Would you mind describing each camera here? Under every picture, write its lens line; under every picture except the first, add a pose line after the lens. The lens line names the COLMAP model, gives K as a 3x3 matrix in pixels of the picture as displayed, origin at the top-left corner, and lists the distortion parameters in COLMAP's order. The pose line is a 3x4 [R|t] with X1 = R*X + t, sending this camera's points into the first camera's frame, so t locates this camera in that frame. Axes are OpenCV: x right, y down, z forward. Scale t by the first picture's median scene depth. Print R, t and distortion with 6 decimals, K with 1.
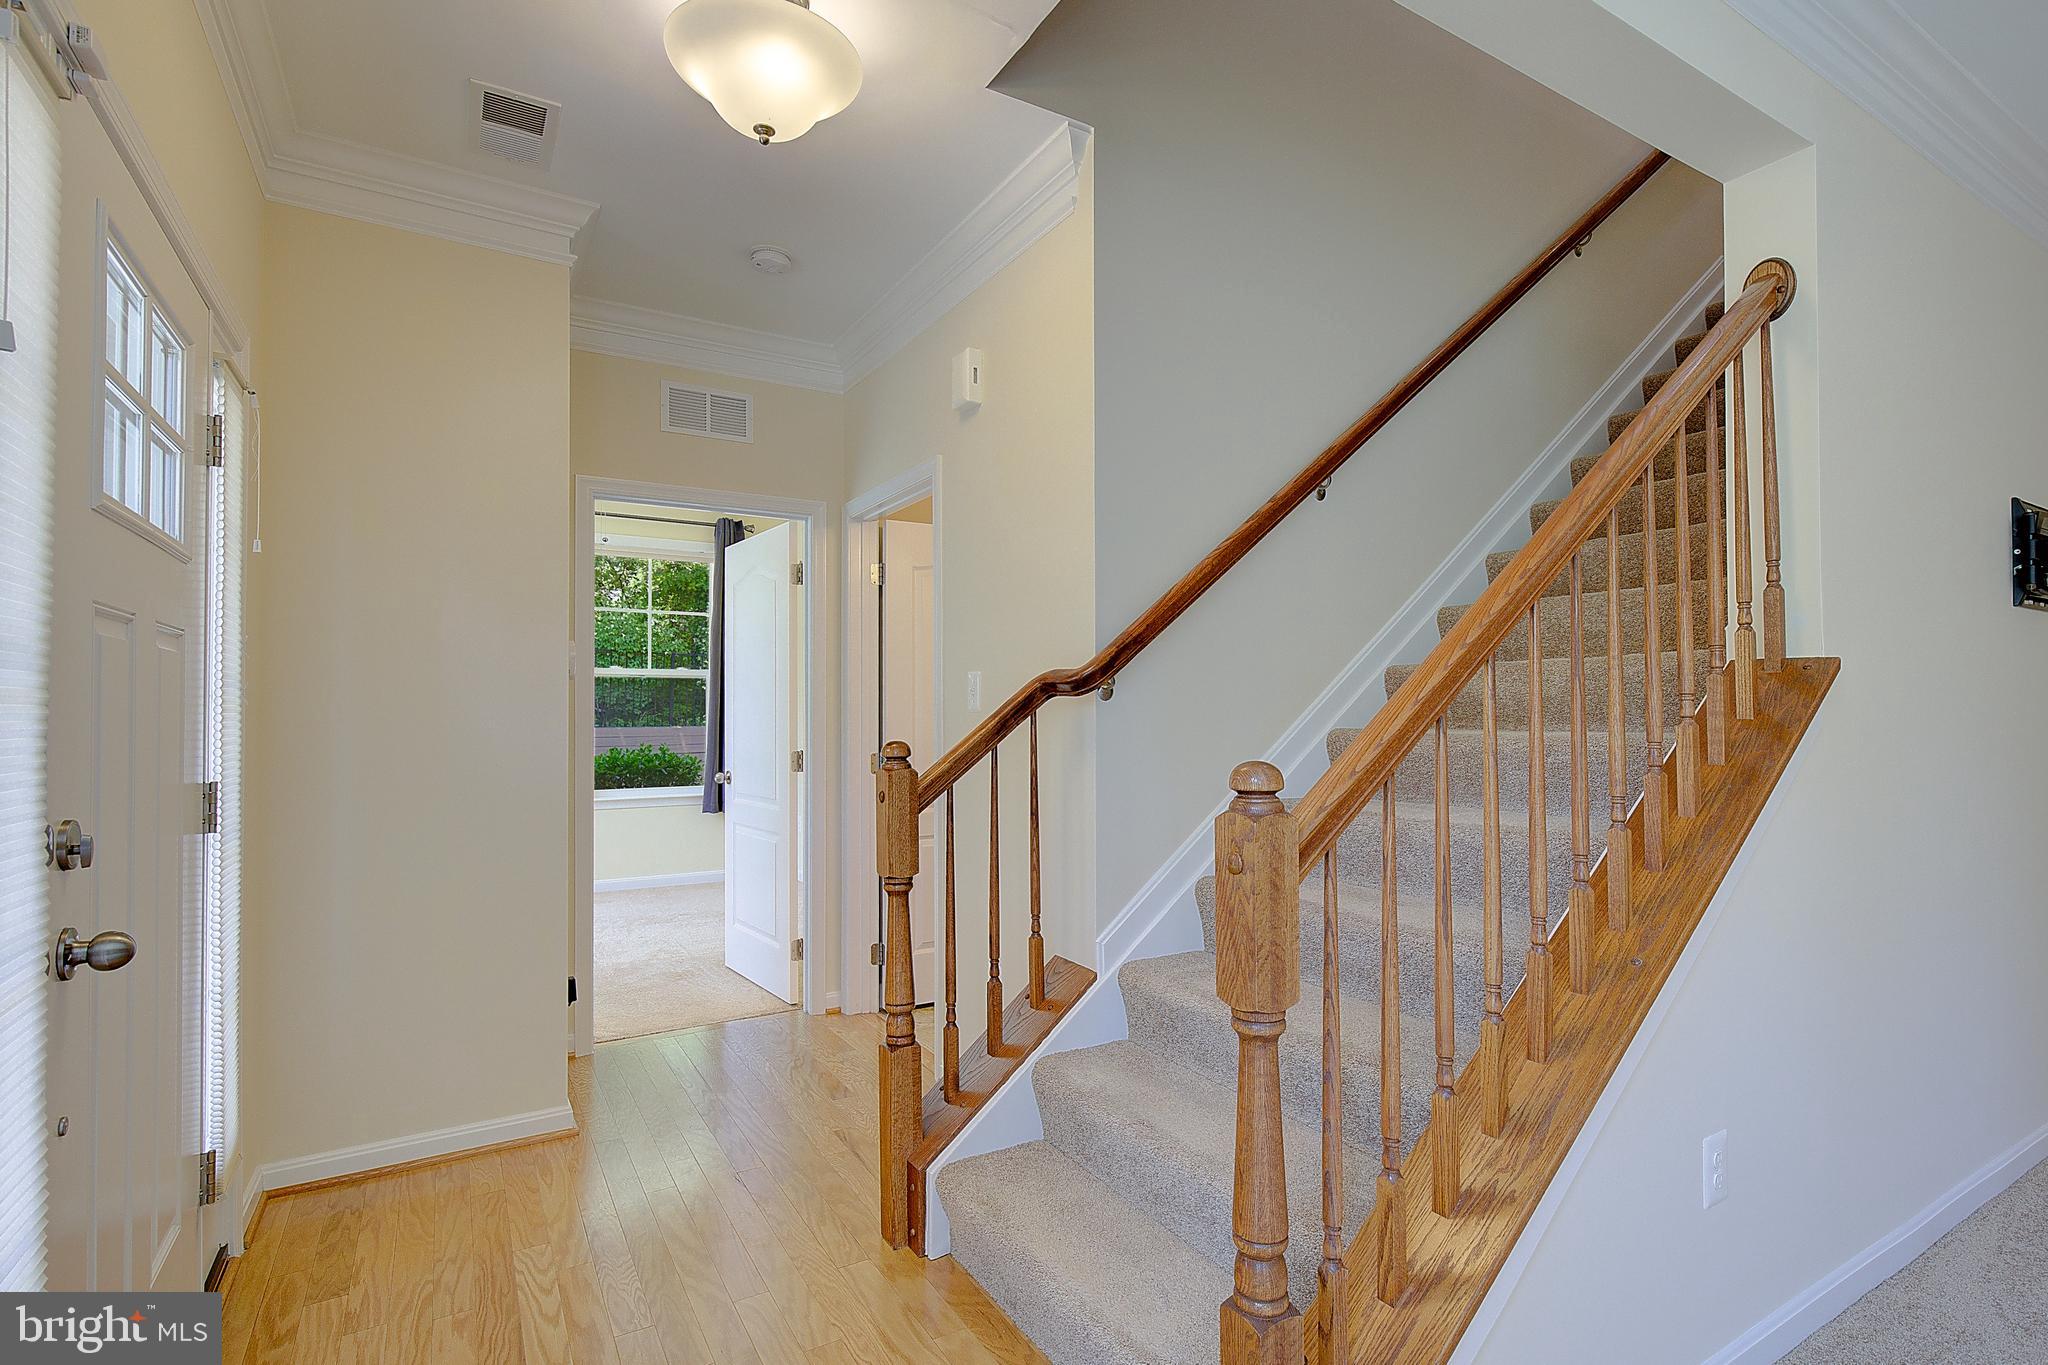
lens RADIAL K [[957.0, 0, 1038.5], [0, 957.0, 697.0], [0, 0, 1]] dist [-0.009174, 0.002029]
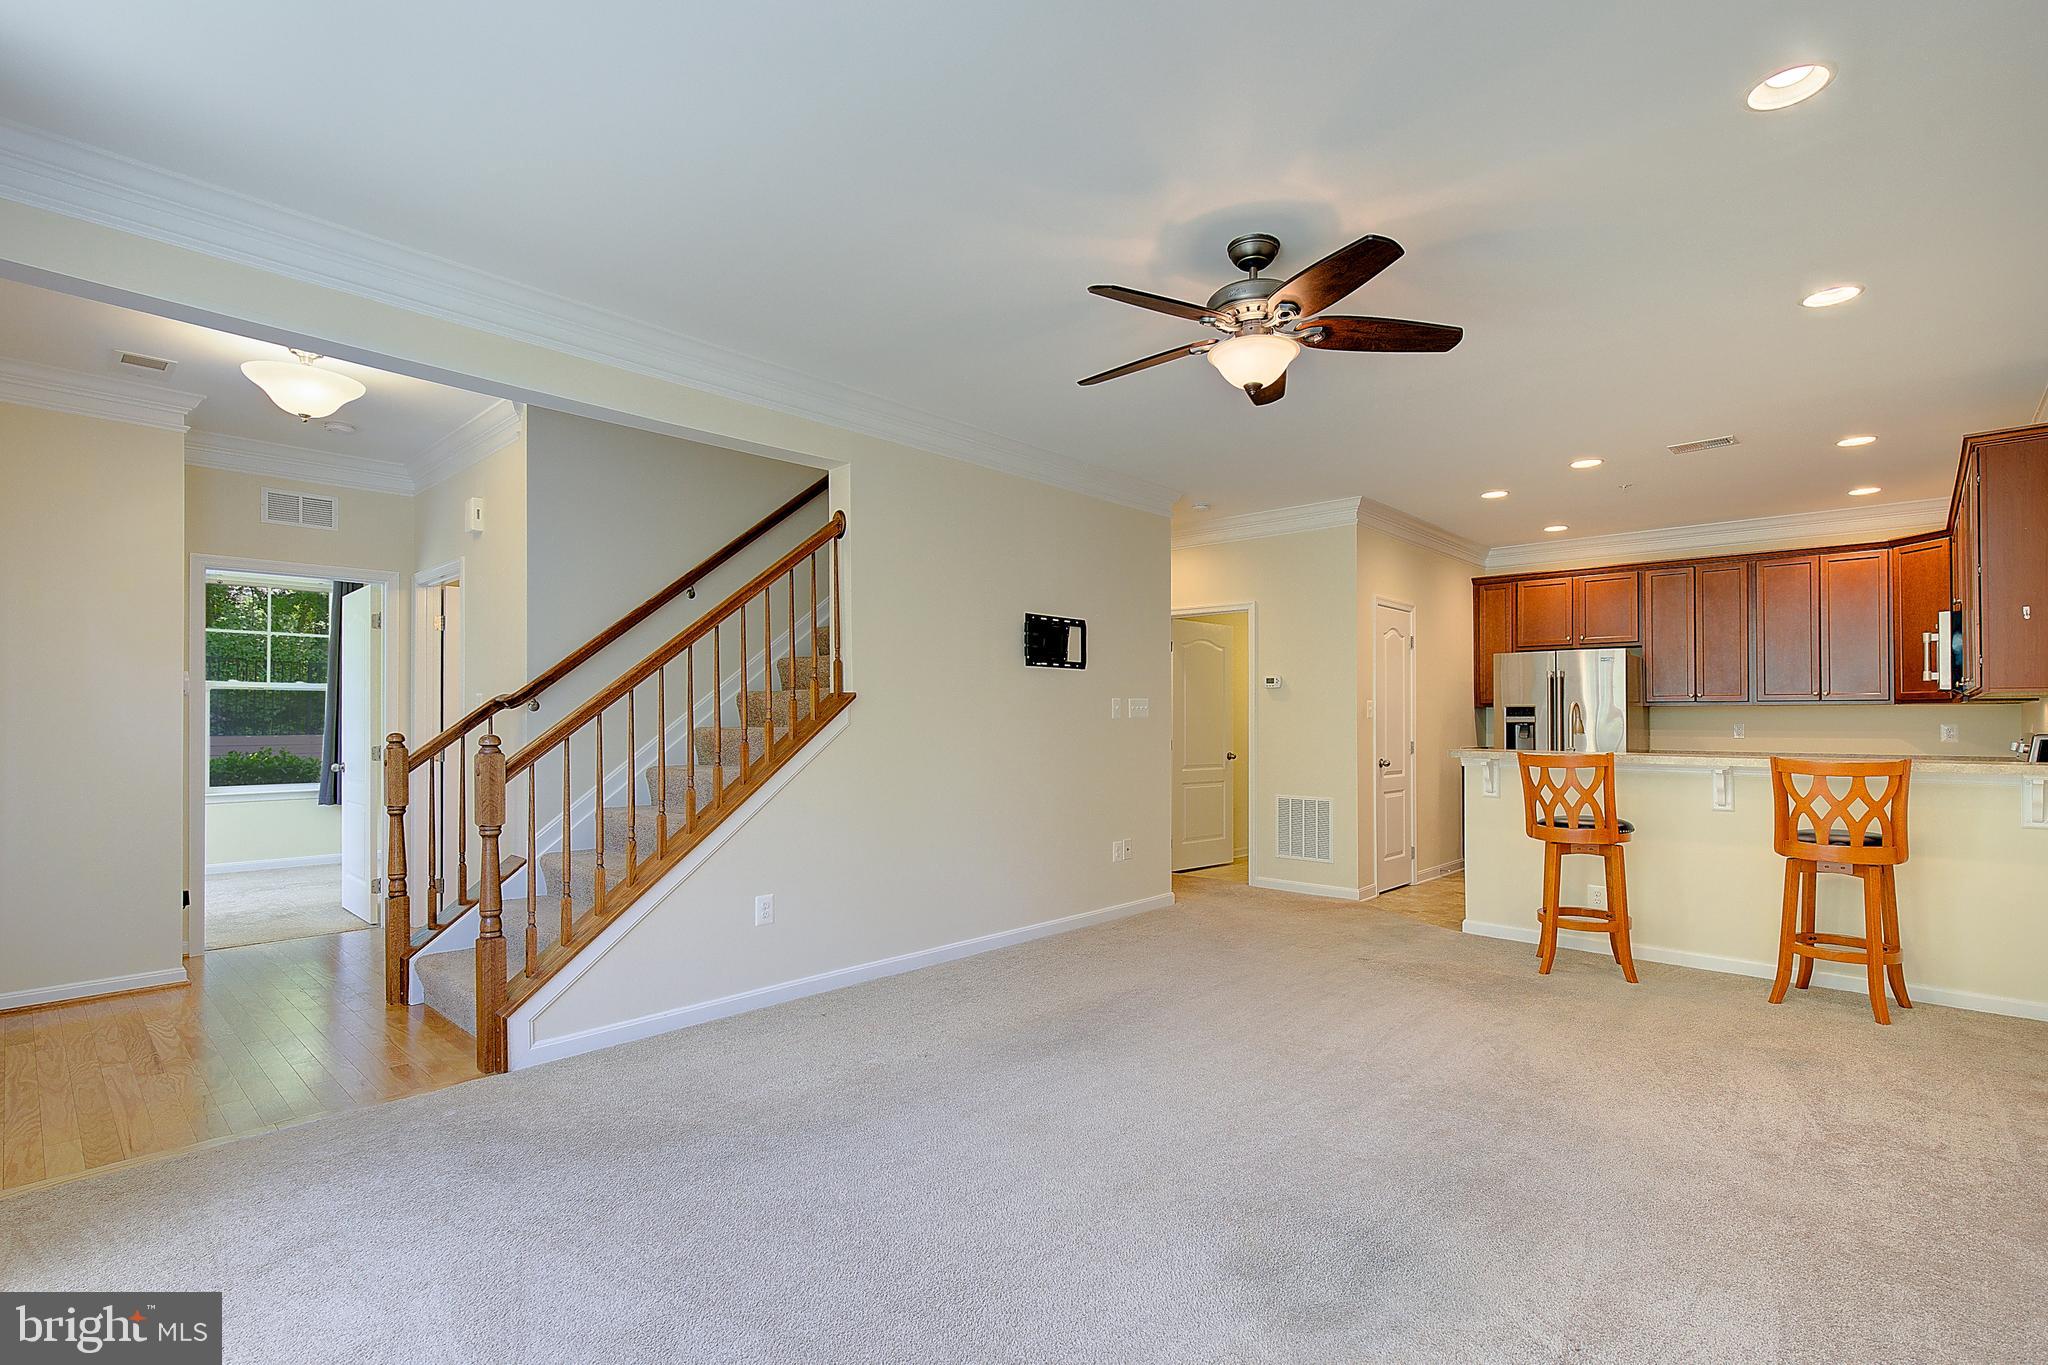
lens RADIAL K [[957.0, 0, 1040.8], [0, 957.0, 707.0], [0, 0, 1]] dist [-0.009174, 0.002029]
pose [[0.962360, 0.001018, 0.271777, 0.335601], [-0.001571, 0.999997, 0.001817, -0.005884], [-0.271775, -0.002175, 0.962358, -0.678264]]
